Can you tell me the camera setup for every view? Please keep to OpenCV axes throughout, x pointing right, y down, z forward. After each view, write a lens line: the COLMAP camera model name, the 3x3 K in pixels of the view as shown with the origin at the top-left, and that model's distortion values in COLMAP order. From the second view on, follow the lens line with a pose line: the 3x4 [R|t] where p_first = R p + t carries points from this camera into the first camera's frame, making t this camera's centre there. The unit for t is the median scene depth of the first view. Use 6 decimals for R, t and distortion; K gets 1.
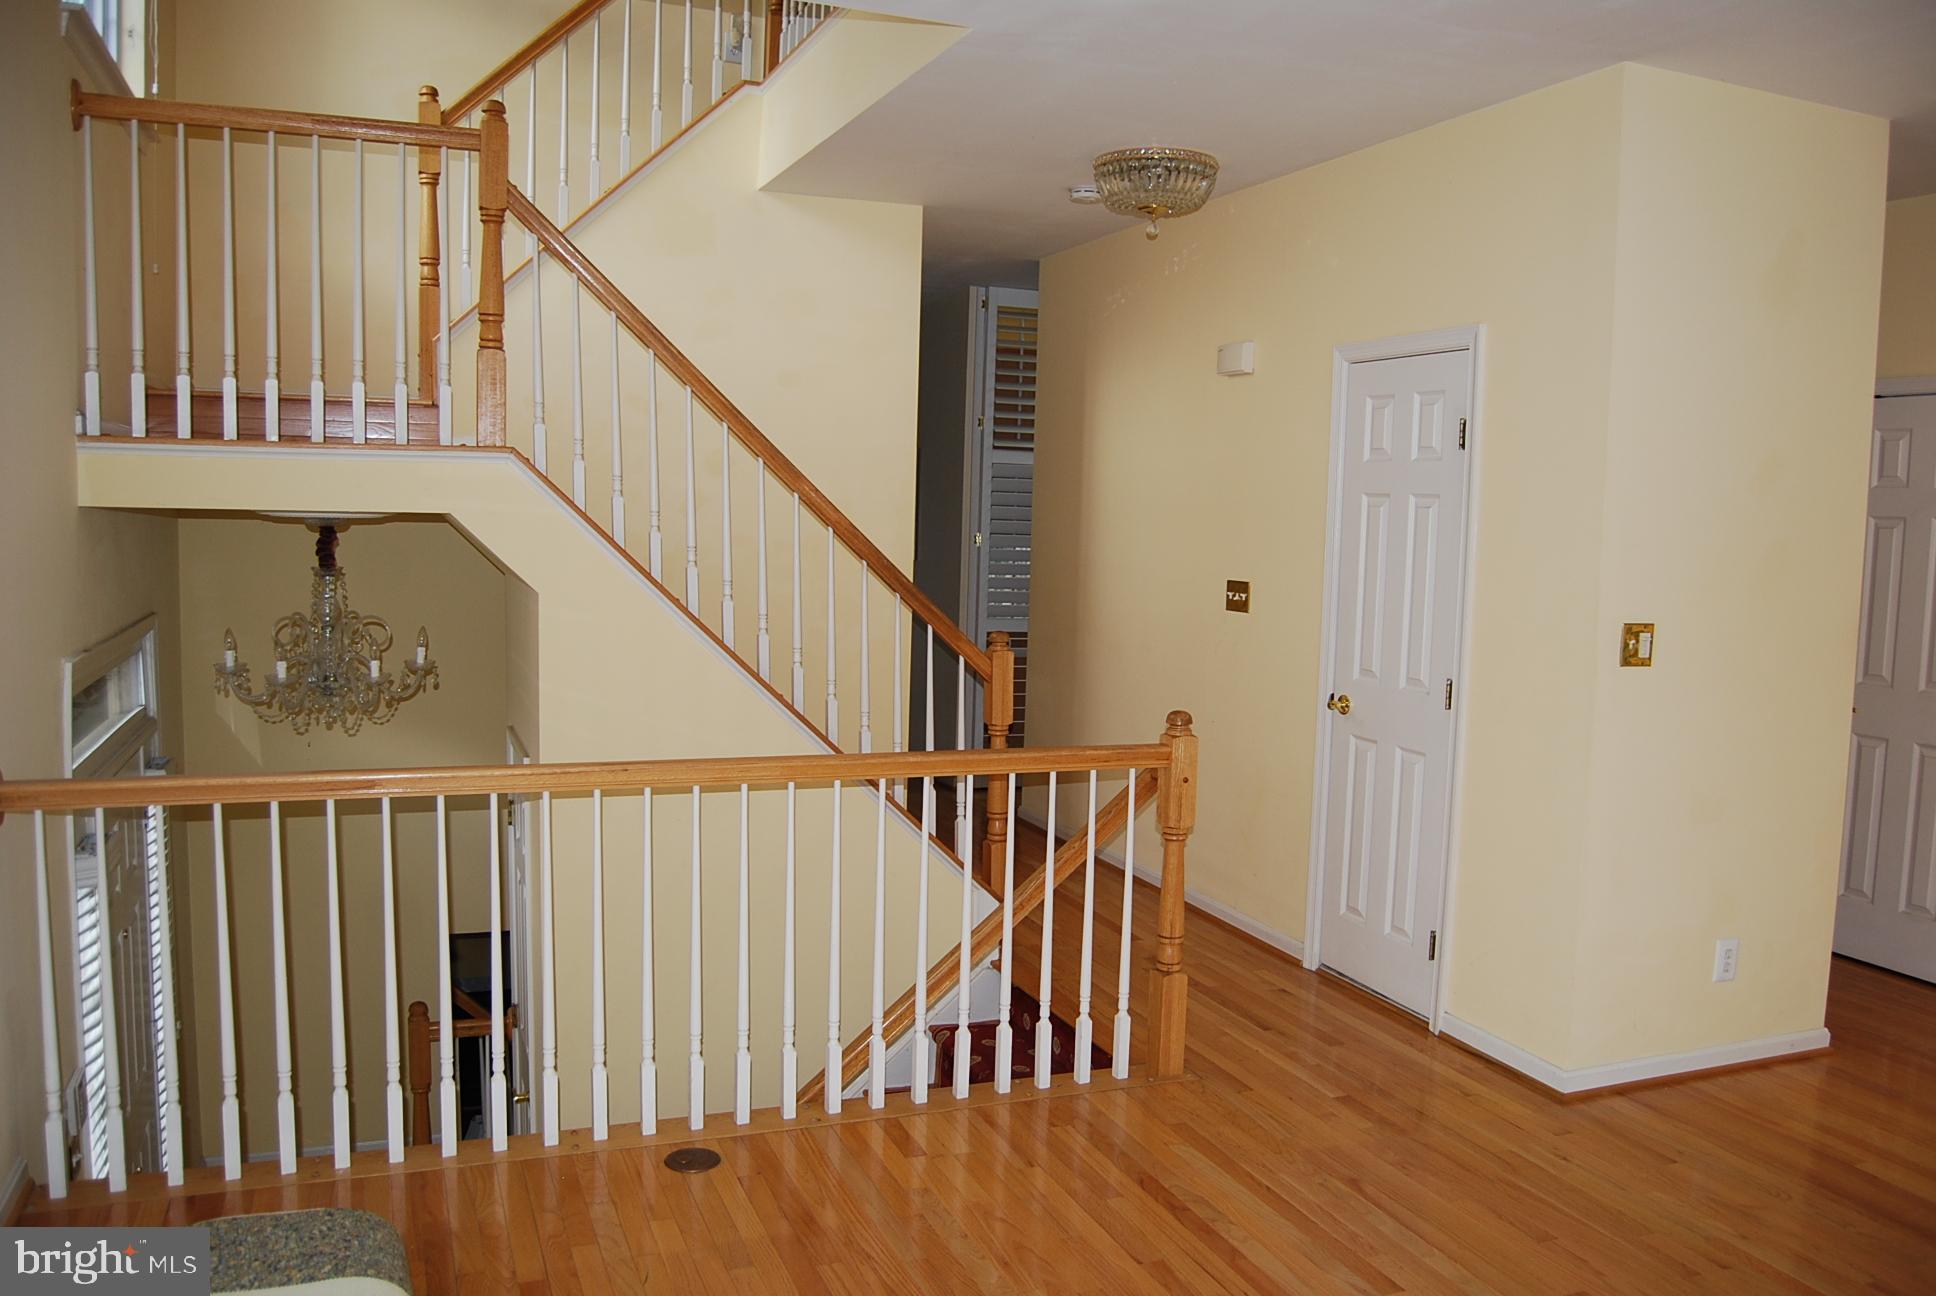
lens RADIAL K [[1566.7, 0, 973.1], [0, 1566.7, 695.4], [0, 0, 1]] dist [-0.121692, 0.007691]
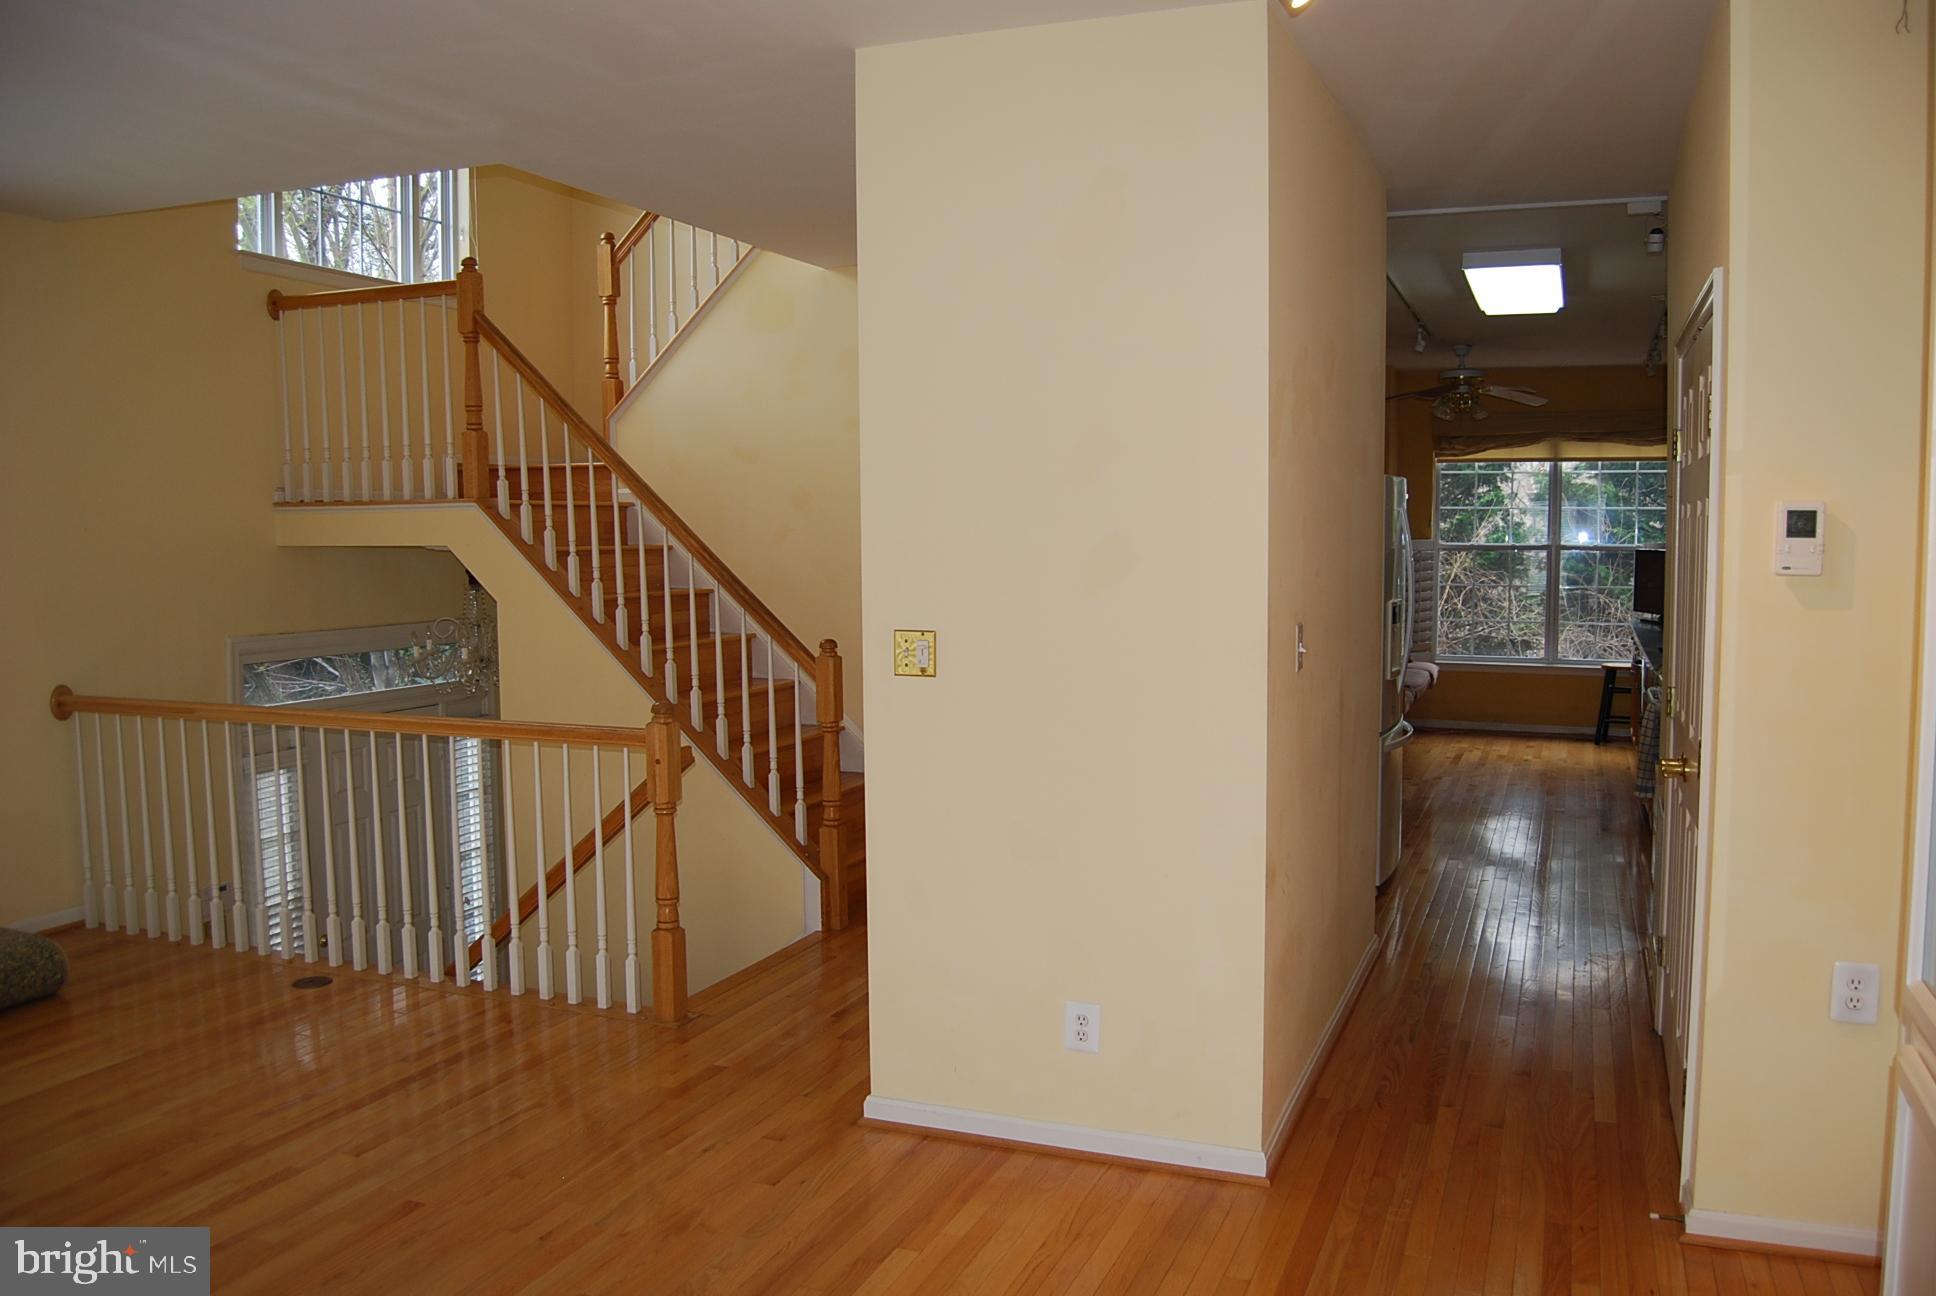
lens RADIAL K [[1441.0, 0, 970.0], [0, 1441.0, 672.6], [0, 0, 1]] dist [-0.005112, 0.000944]
pose [[0.714964, 0.038687, -0.698090, 0.993980], [-0.052970, 0.998596, 0.001090, -0.024026], [0.697152, 0.036199, 0.716009, 0.348224]]
